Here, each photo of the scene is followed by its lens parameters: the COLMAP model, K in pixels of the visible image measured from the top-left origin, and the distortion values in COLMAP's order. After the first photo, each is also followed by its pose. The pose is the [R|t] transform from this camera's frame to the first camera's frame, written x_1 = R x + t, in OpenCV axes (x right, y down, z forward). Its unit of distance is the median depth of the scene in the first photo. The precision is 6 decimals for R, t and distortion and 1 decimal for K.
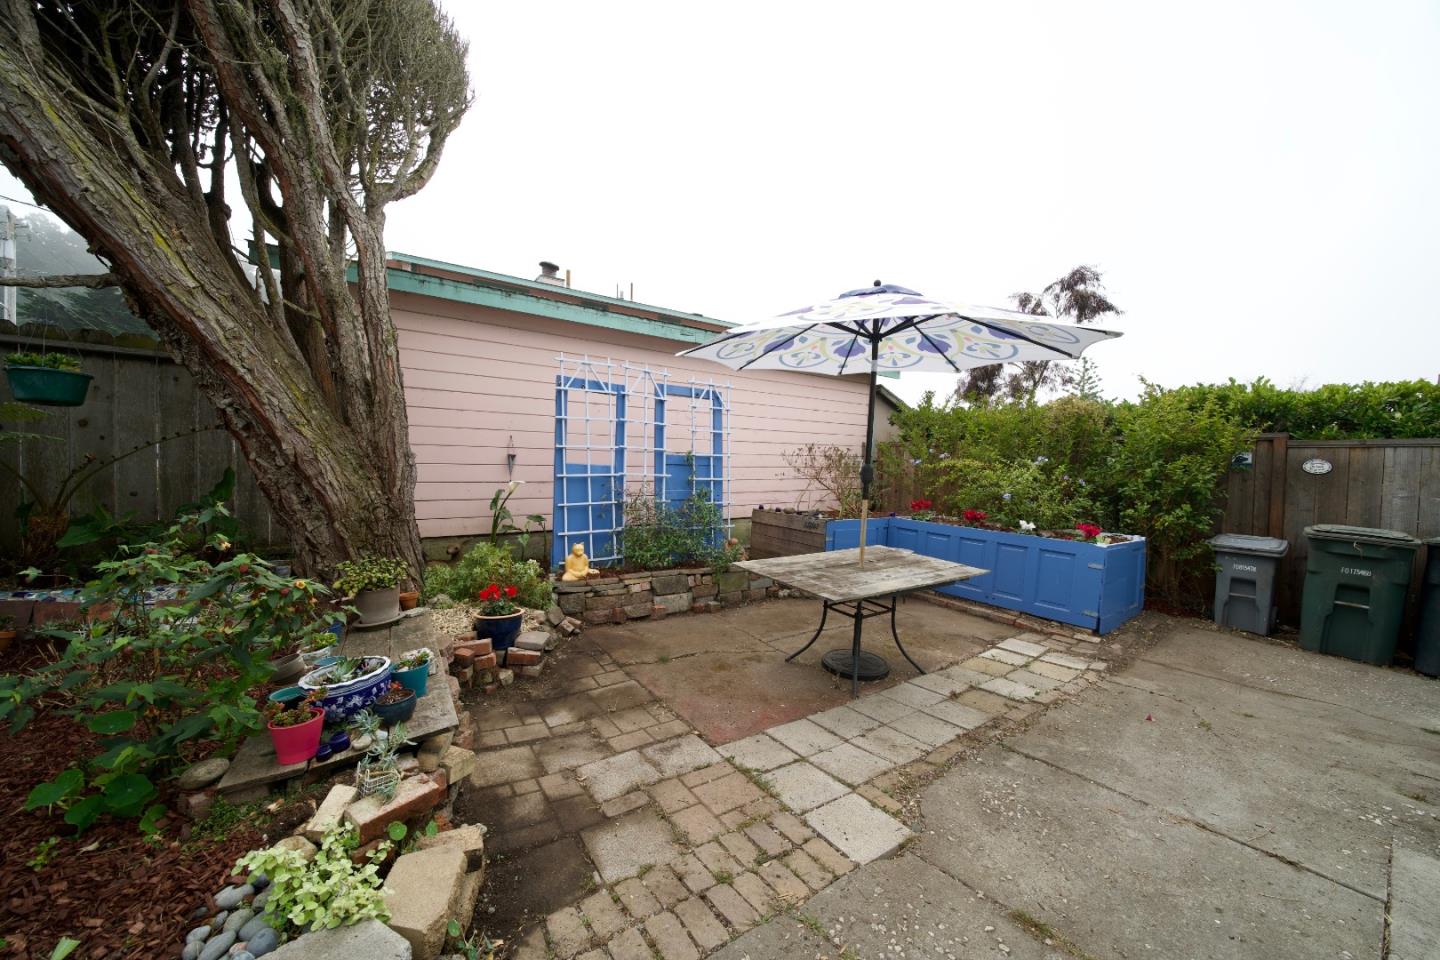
lens RADIAL K [[560.4, 0, 681.0], [0, 560.4, 481.5], [0, 0, 1]] dist [-0.001181, -0.000100]
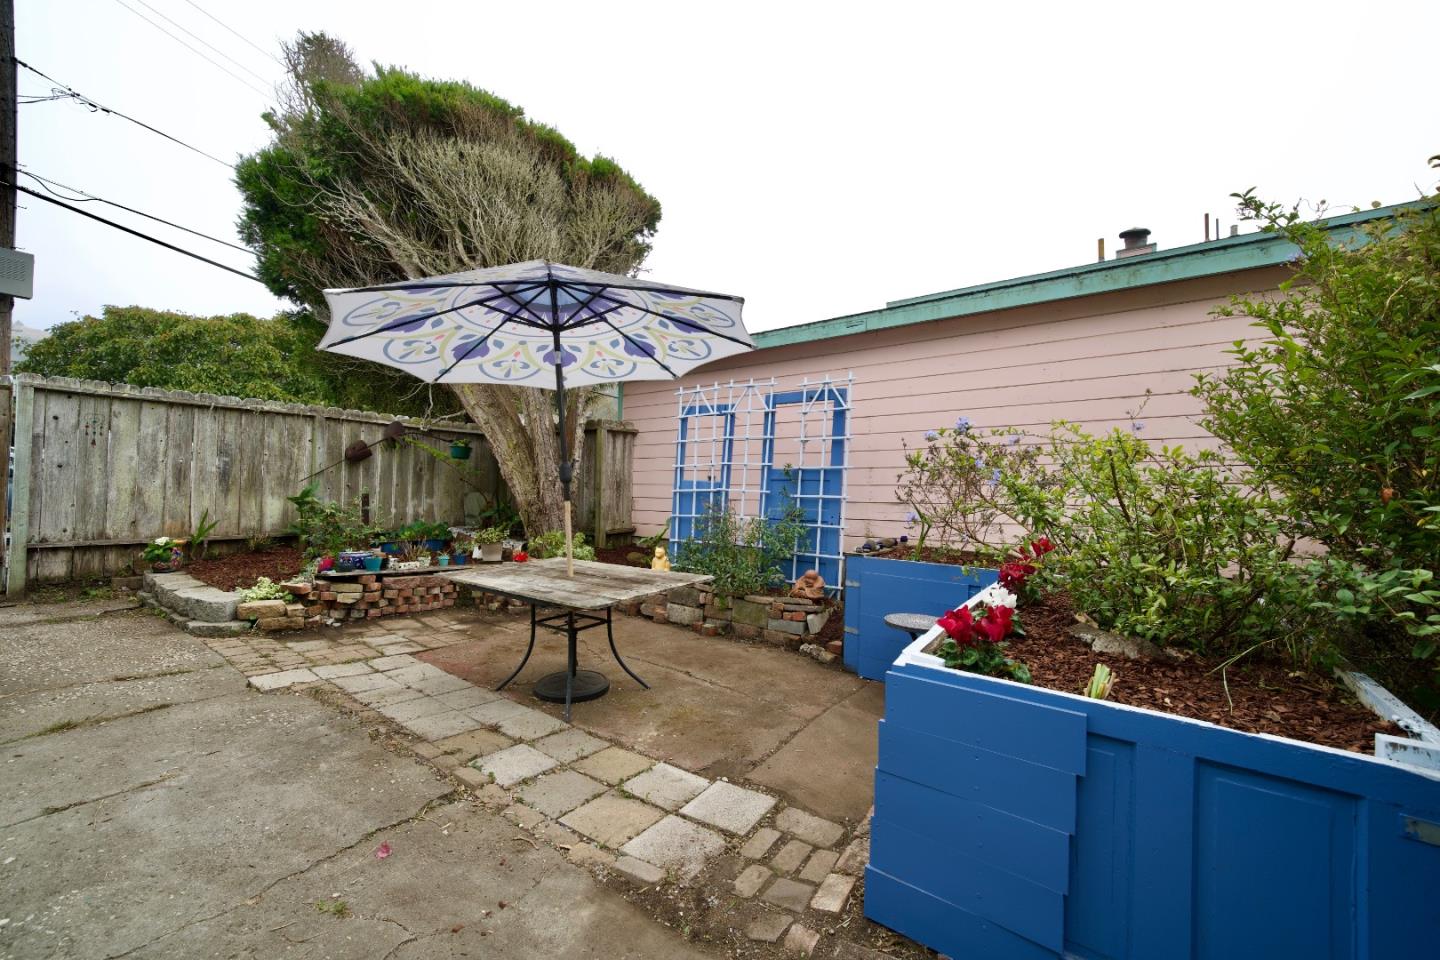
lens RADIAL K [[560.4, 0, 681.0], [0, 560.4, 481.5], [0, 0, 1]] dist [-0.001181, -0.000100]
pose [[0.292029, -0.027150, -0.956024, 0.999214], [-0.044036, 0.998155, -0.041798, 0.021533], [0.955395, 0.054305, 0.290295, 0.725398]]
